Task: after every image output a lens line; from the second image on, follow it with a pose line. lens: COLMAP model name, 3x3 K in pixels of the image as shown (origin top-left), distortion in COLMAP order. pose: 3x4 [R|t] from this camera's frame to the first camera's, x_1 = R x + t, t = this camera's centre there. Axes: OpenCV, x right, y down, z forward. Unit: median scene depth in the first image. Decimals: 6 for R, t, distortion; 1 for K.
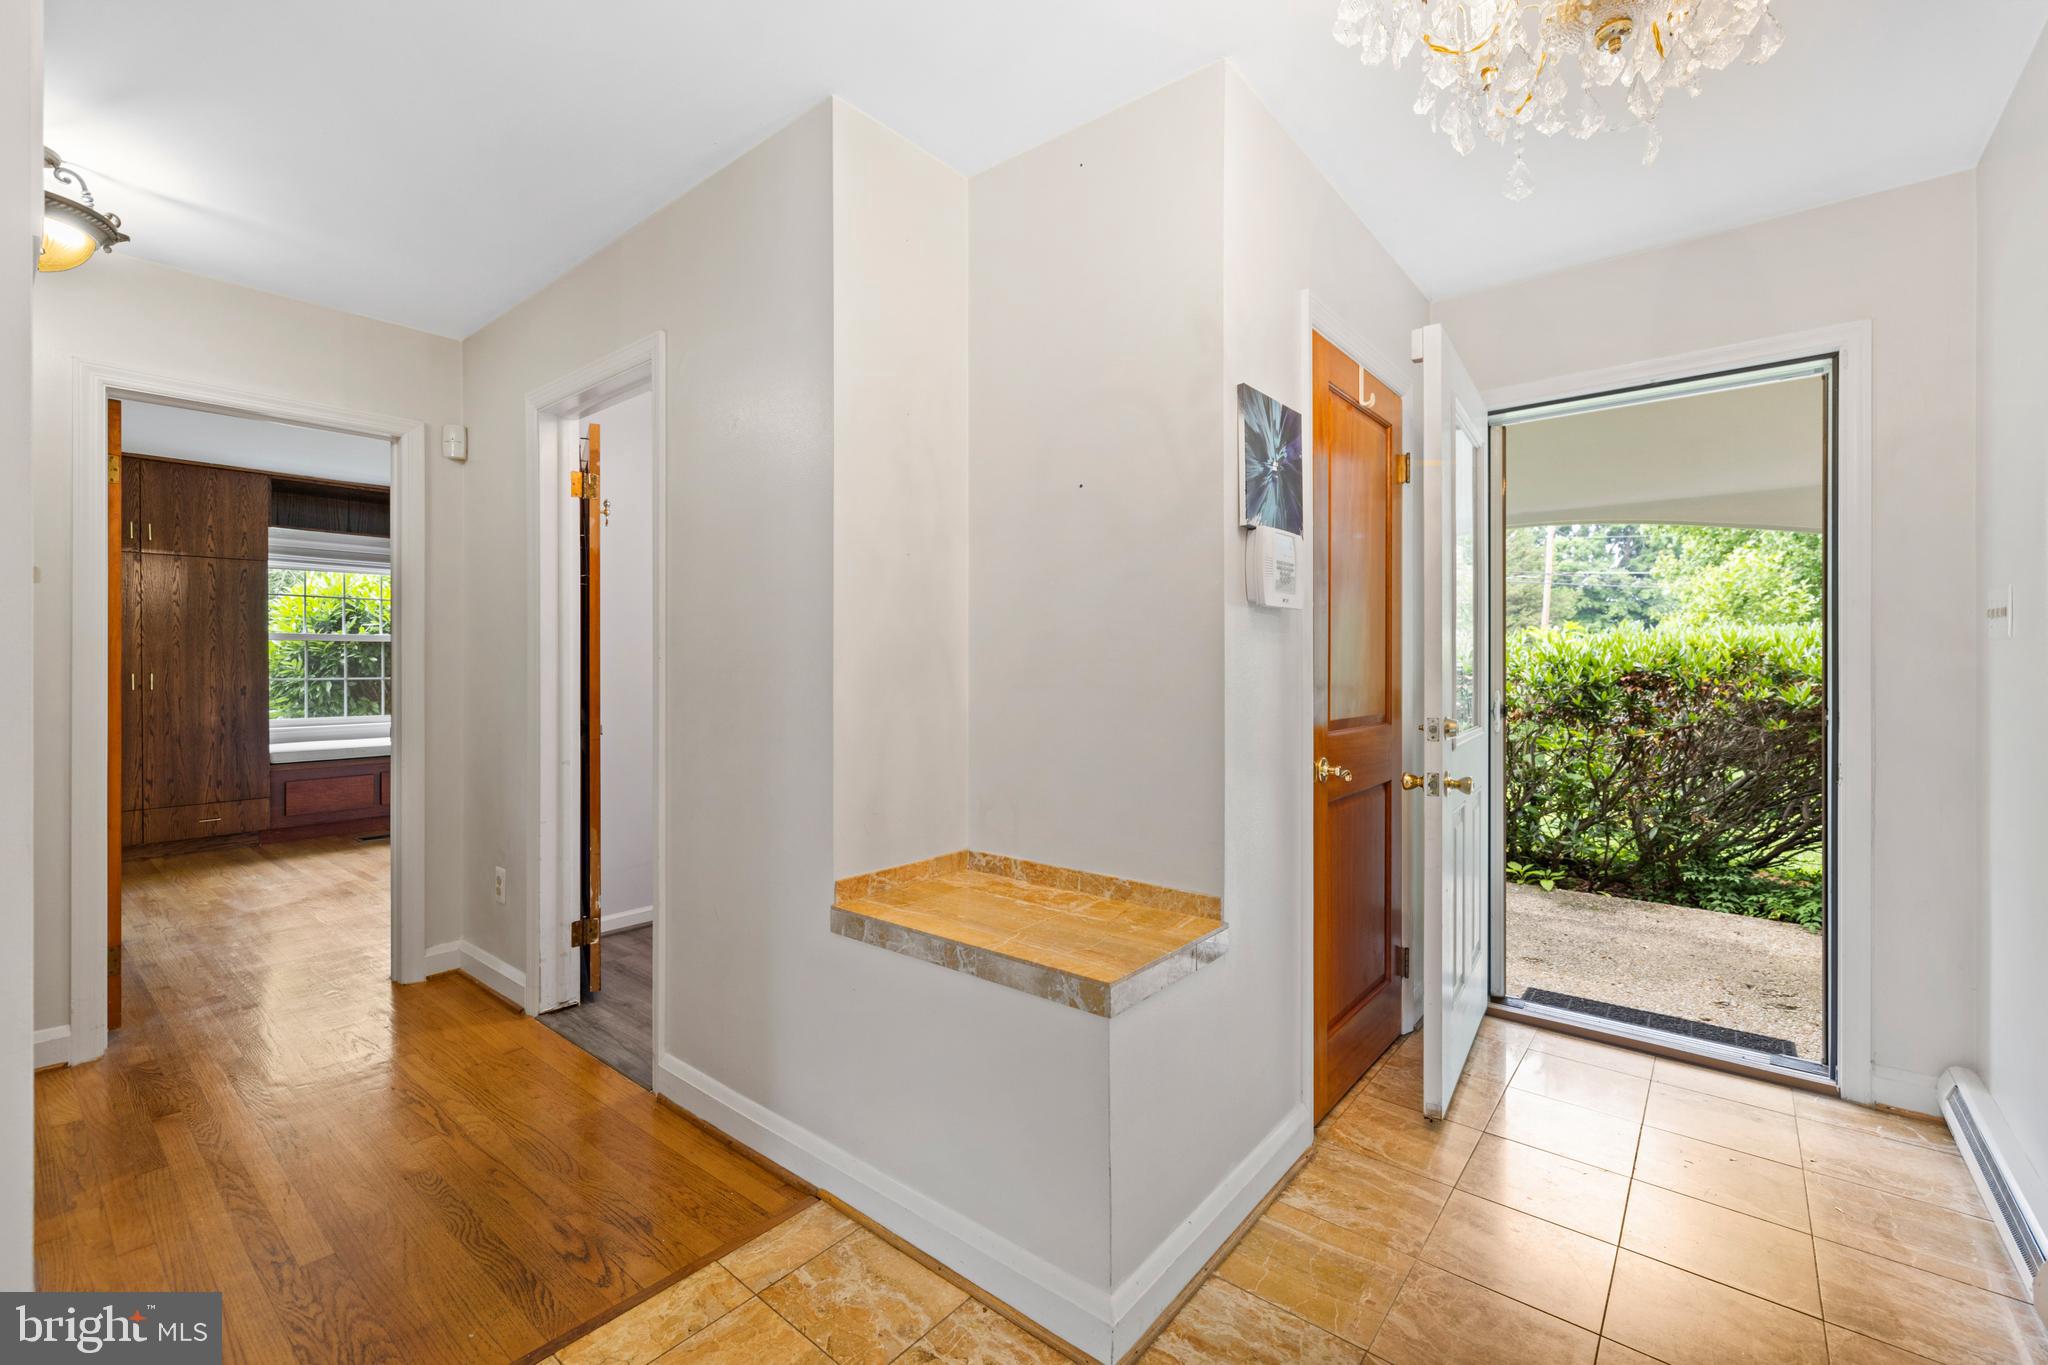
lens RADIAL K [[867.8, 0, 1006.3], [0, 867.8, 679.3], [0, 0, 1]] dist [0.000876, 0.000292]
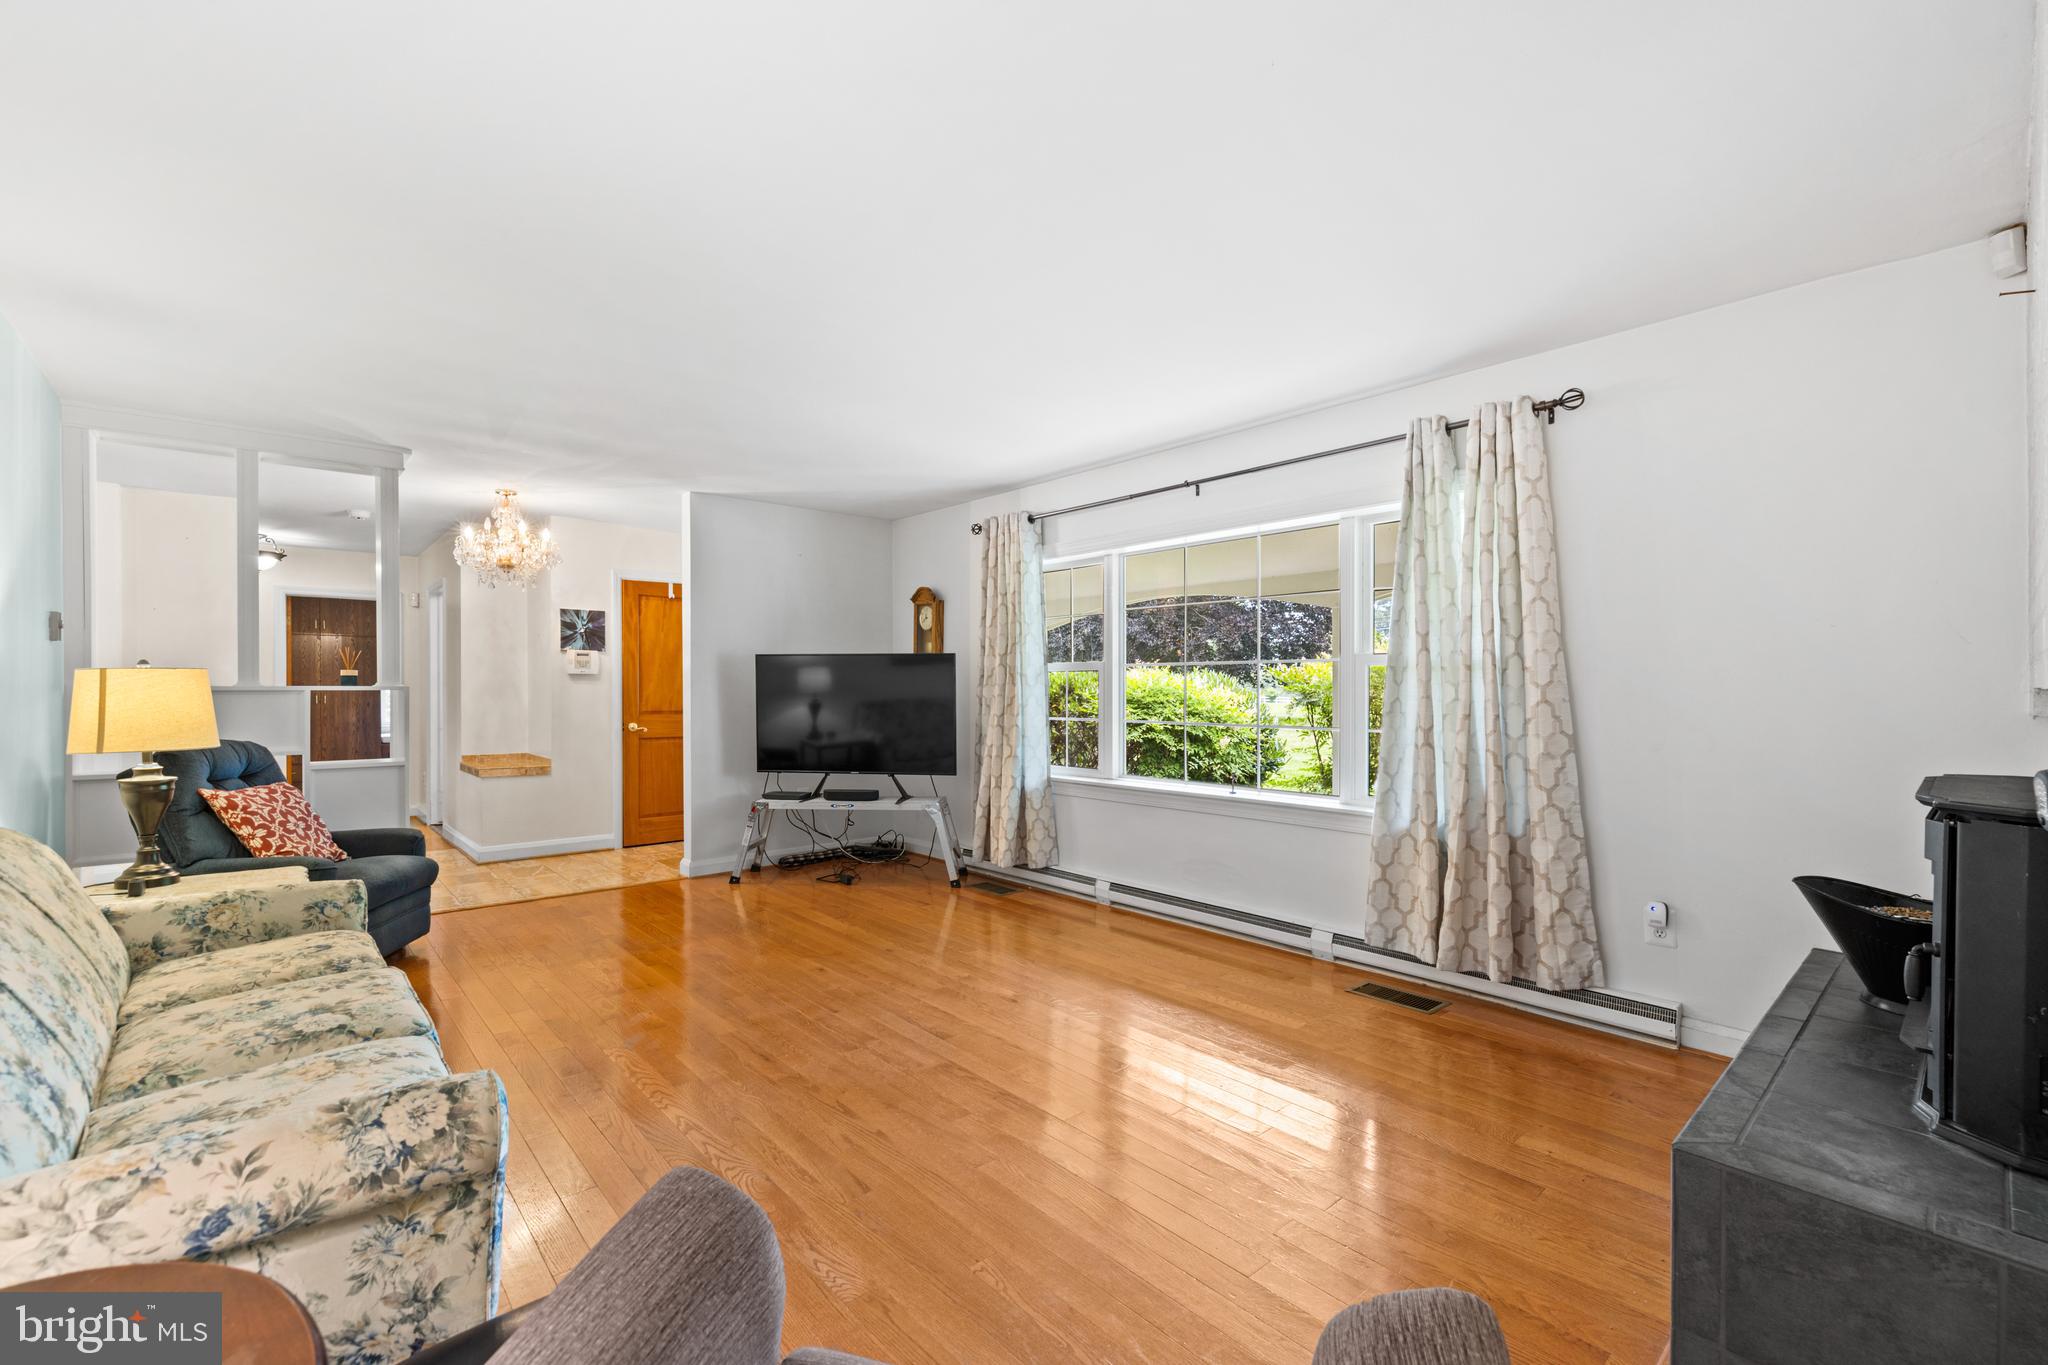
lens RADIAL K [[867.8, 0, 1006.3], [0, 867.8, 679.3], [0, 0, 1]] dist [0.000876, 0.000292]
pose [[0.987598, -0.008972, -0.156750, 2.206998], [0.005976, 0.999791, -0.019577, 0.012627], [0.156893, 0.018397, 0.987444, -1.826773]]
